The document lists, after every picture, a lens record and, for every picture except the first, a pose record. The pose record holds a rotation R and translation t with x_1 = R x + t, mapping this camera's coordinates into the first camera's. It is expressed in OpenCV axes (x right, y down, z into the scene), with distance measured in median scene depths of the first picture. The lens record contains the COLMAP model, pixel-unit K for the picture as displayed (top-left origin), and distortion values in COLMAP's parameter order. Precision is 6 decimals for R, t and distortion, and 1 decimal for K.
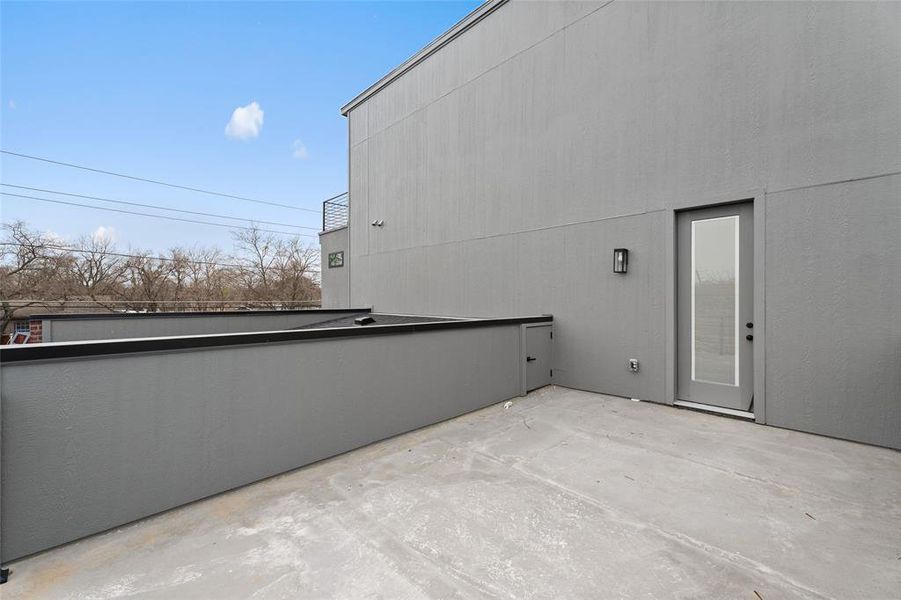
lens RADIAL K [[378.1, 0, 451.7], [0, 378.1, 298.4], [0, 0, 1]] dist [-0.001188, -0.000514]
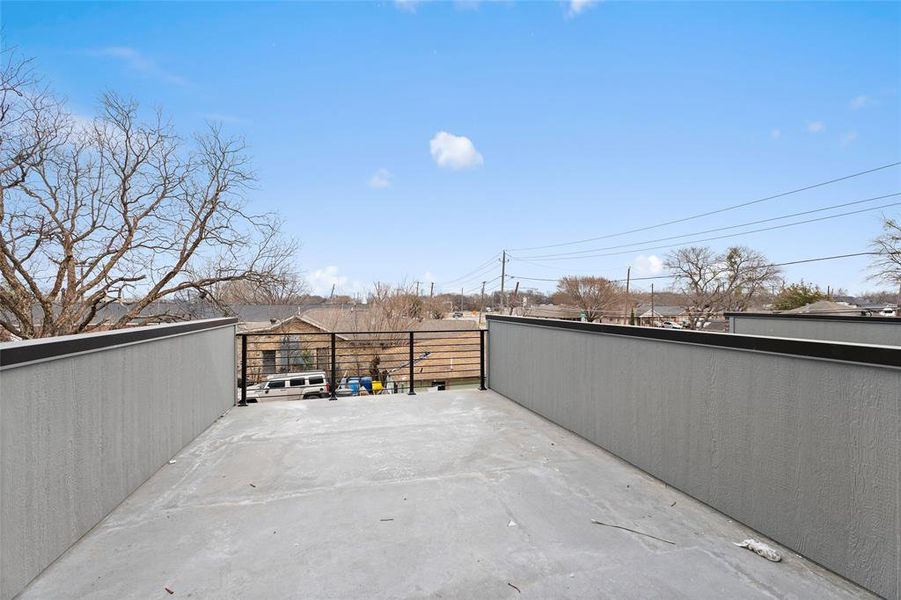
lens RADIAL K [[378.1, 0, 451.7], [0, 378.1, 301.4], [0, 0, 1]] dist [-0.001188, -0.000514]
pose [[-0.463858, -0.006994, -0.885882, 1.078144], [-0.004890, 0.999974, -0.005334, 0.030641], [0.885896, 0.001858, -0.463880, 1.448660]]
